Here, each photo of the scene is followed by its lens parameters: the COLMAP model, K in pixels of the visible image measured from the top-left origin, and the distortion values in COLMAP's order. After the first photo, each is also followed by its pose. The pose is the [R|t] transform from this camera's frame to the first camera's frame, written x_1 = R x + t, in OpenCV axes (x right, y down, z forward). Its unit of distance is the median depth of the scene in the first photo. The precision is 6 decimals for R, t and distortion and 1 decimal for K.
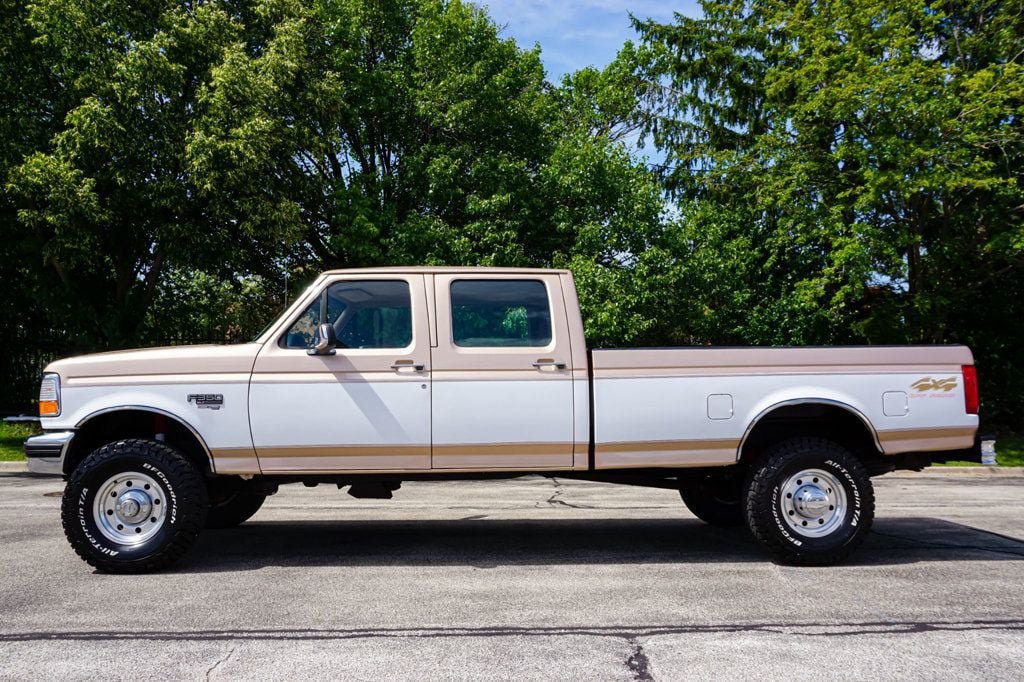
lens RADIAL K [[825.8, 0, 512.0], [0, 825.8, 341.0], [0, 0, 1]] dist [-0.013253, 0.001402]
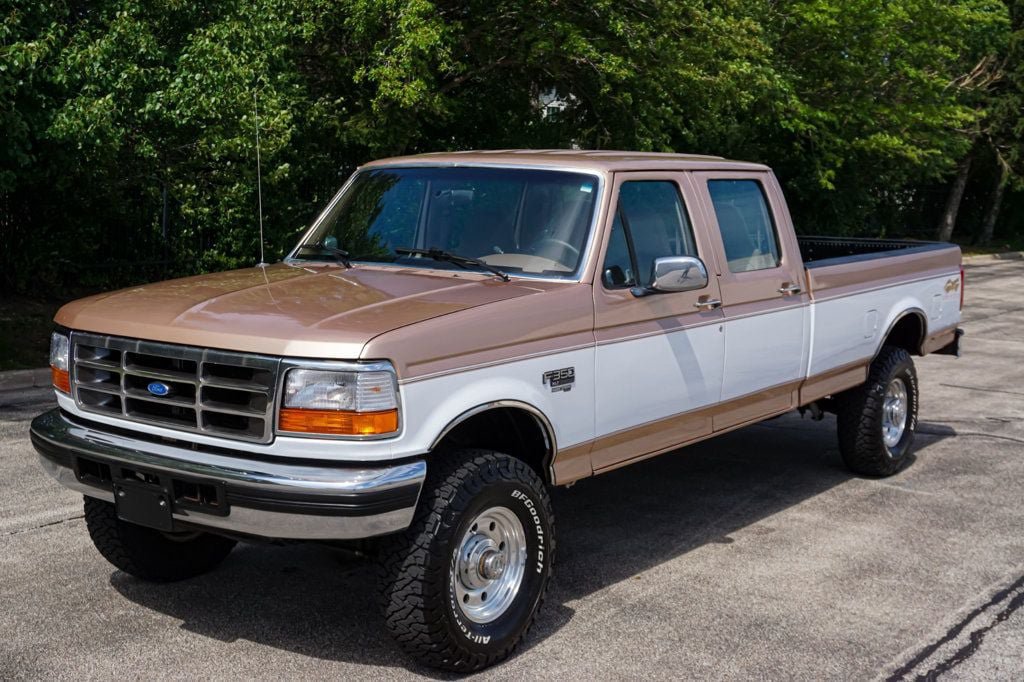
lens RADIAL K [[1342.2, 0, 512.0], [0, 1342.2, 341.0], [0, 0, 1]] dist [-0.009284, 0.118661]
pose [[0.641932, -0.085232, 0.762010, -1.160736], [-0.069777, 0.983186, 0.168752, -0.127983], [-0.763580, -0.161498, 0.625191, 0.370186]]
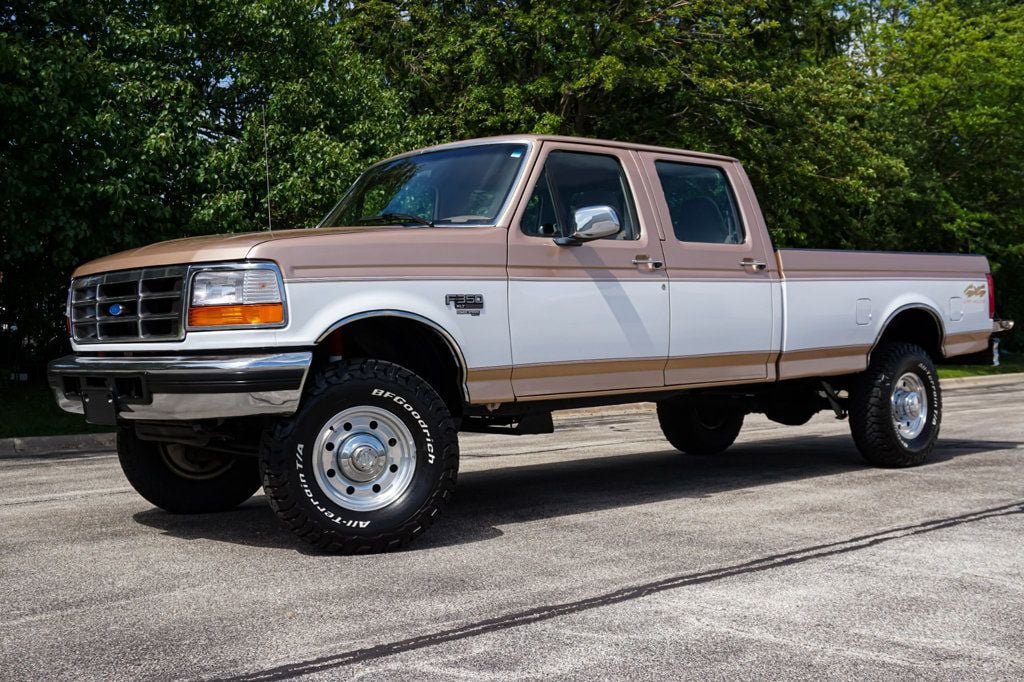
lens RADIAL K [[1234.2, 0, 512.0], [0, 1234.2, 341.0], [0, 0, 1]] dist [-0.008887, 0.050506]
pose [[0.780408, -0.017331, 0.625031, -0.992707], [-0.023537, 0.998093, 0.057064, 0.041307], [-0.624828, -0.059245, 0.778511, 0.125914]]
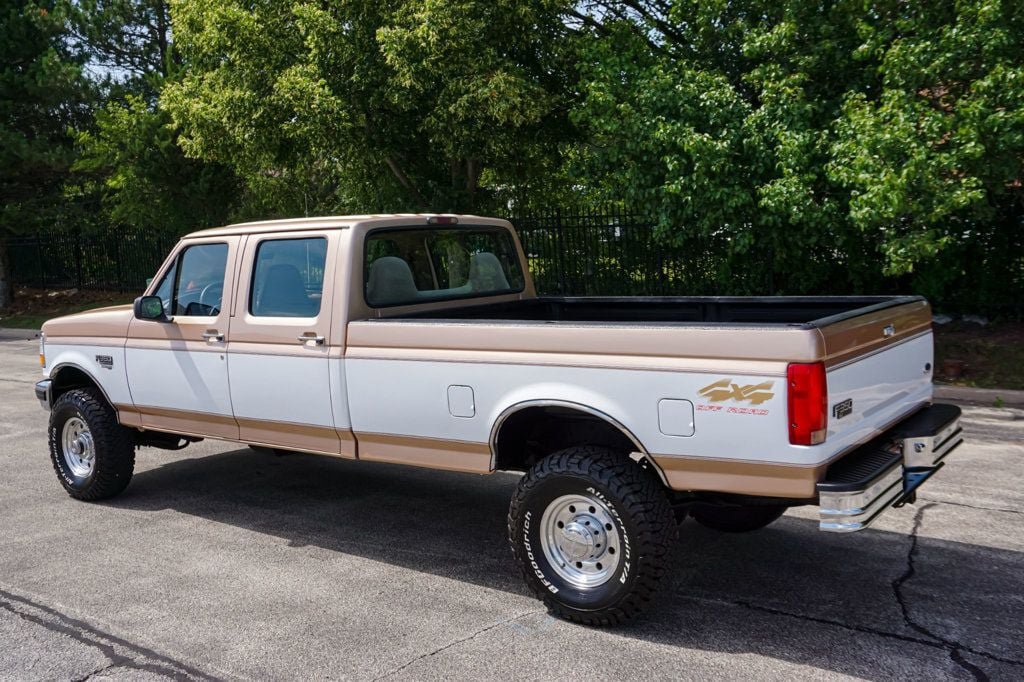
lens RADIAL K [[951.9, 0, 512.0], [0, 951.9, 341.0], [0, 0, 1]] dist [-0.009769, 0.007248]
pose [[0.765168, 0.042542, -0.642424, 0.867730], [0.077755, 0.984405, 0.157800, -0.113908], [0.639119, -0.170695, 0.749927, 0.376465]]
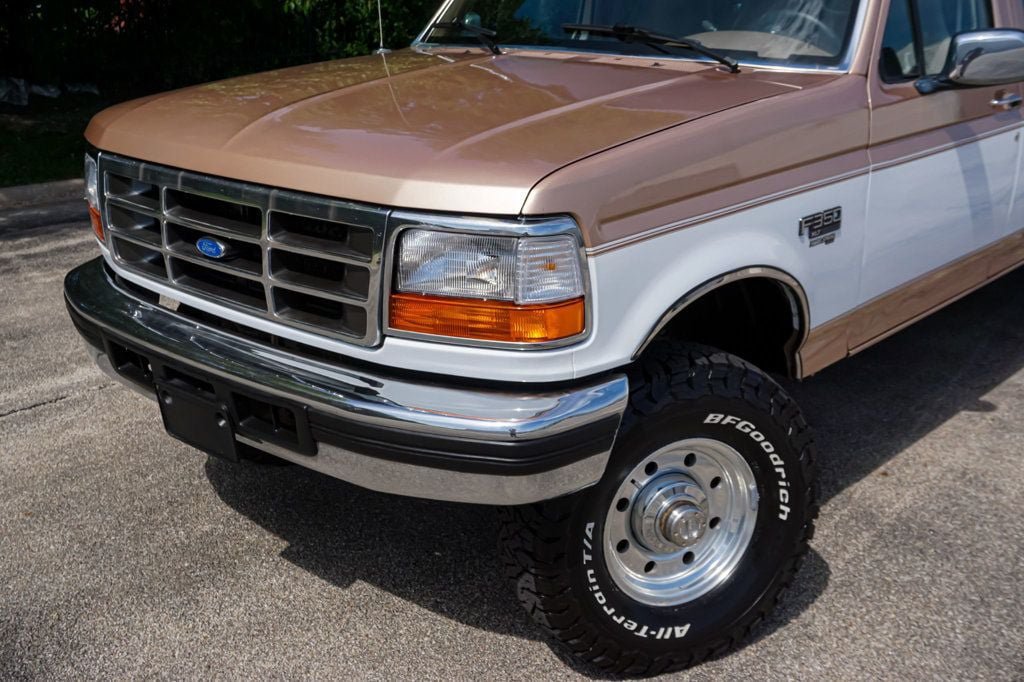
lens RADIAL K [[1132.9, 0, 512.0], [0, 1132.9, 341.0], [0, 0, 1]] dist [0.007194, -0.010149]
pose [[0.716778, -0.218264, 0.662261, -0.857026], [-0.048487, 0.931849, 0.359591, -0.071438], [-0.695613, -0.289858, 0.657346, 0.696571]]
